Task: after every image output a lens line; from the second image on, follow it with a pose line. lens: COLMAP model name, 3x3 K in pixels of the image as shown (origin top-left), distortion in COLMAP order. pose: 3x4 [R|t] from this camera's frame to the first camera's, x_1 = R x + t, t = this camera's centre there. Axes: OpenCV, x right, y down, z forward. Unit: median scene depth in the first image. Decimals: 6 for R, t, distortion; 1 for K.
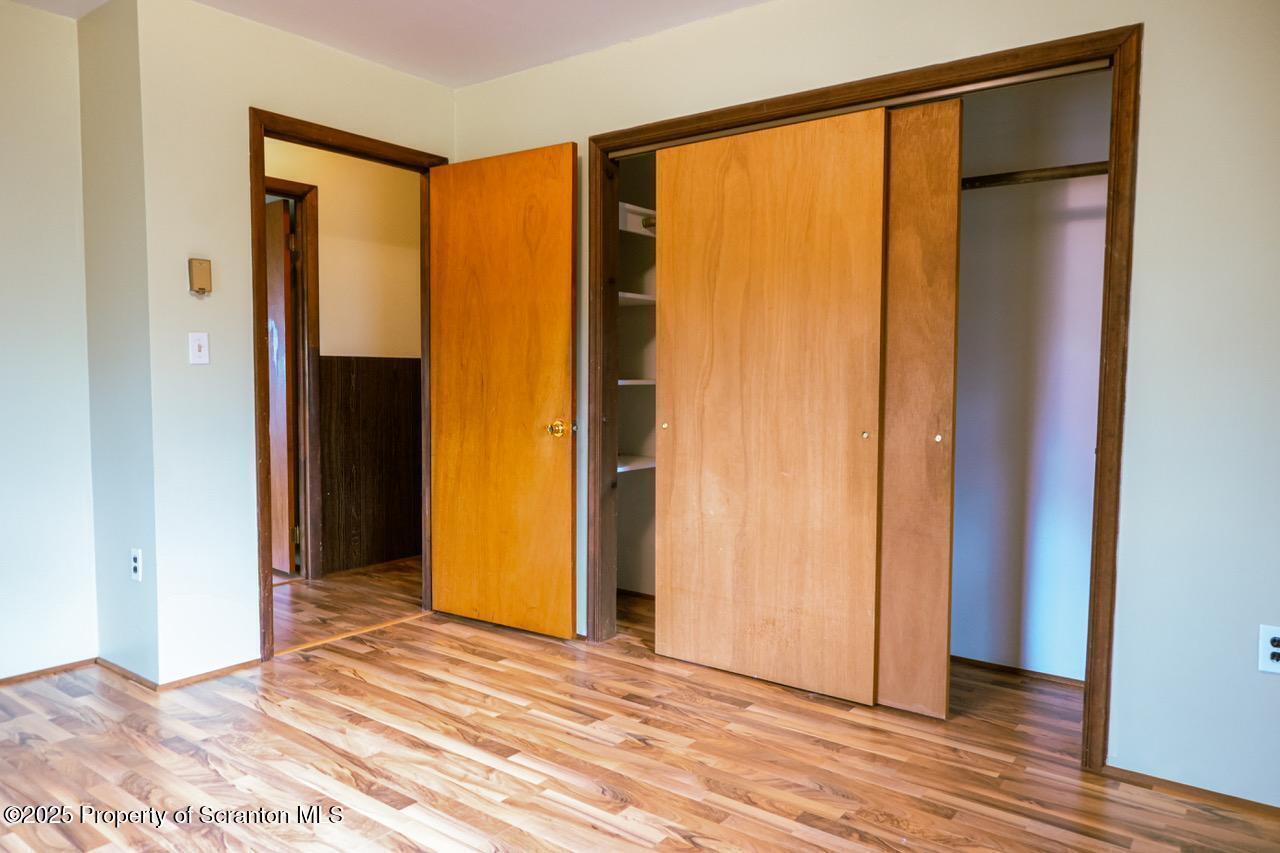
lens RADIAL K [[877.8, 0, 644.6], [0, 877.8, 423.6], [0, 0, 1]] dist [0.004538, -0.001451]
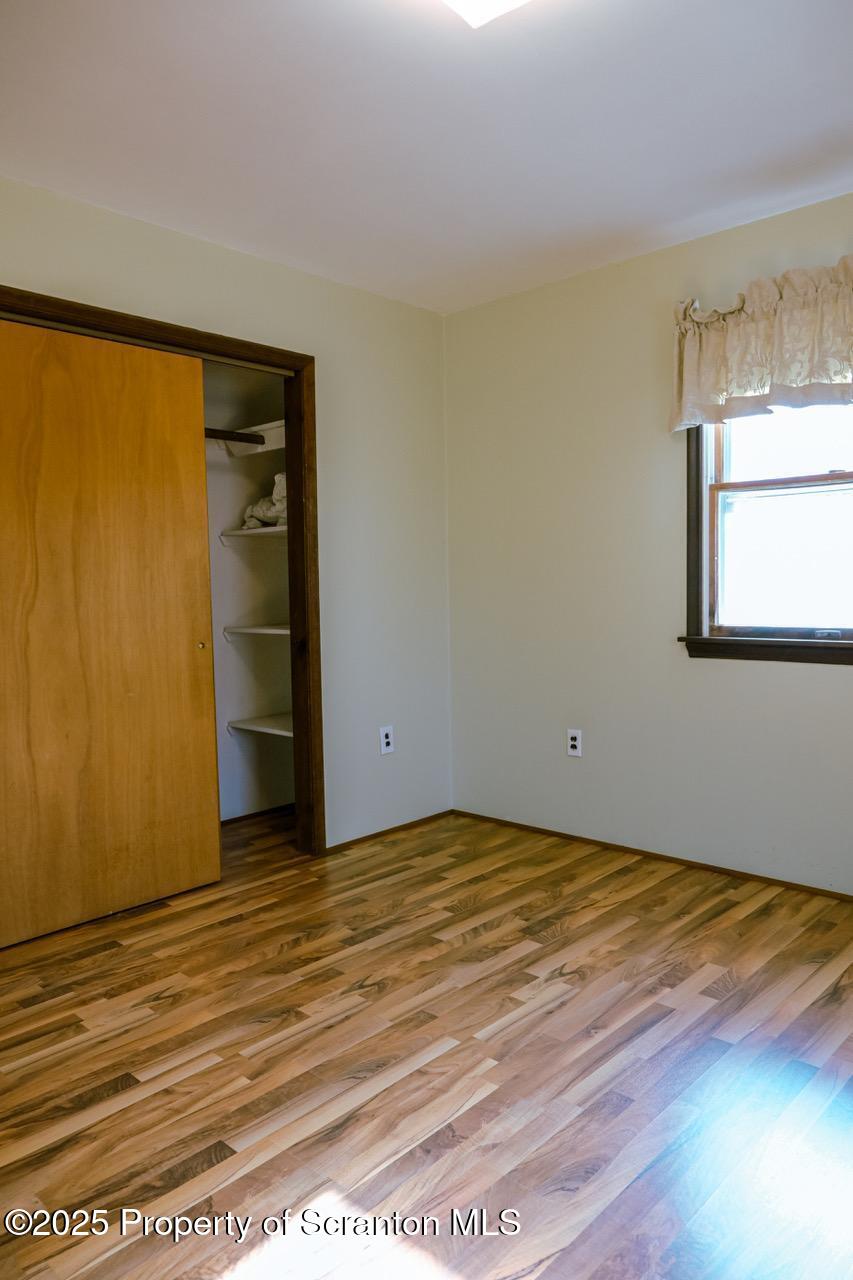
lens RADIAL K [[877.8, 0, 433.3], [0, 877.8, 638.0], [0, 0, 1]] dist [0.004538, -0.001451]
pose [[0.096445, -0.073058, 0.992653, -0.880509], [0.074407, 0.995041, 0.066005, -0.051920], [-0.992553, 0.067494, 0.101403, 0.619546]]
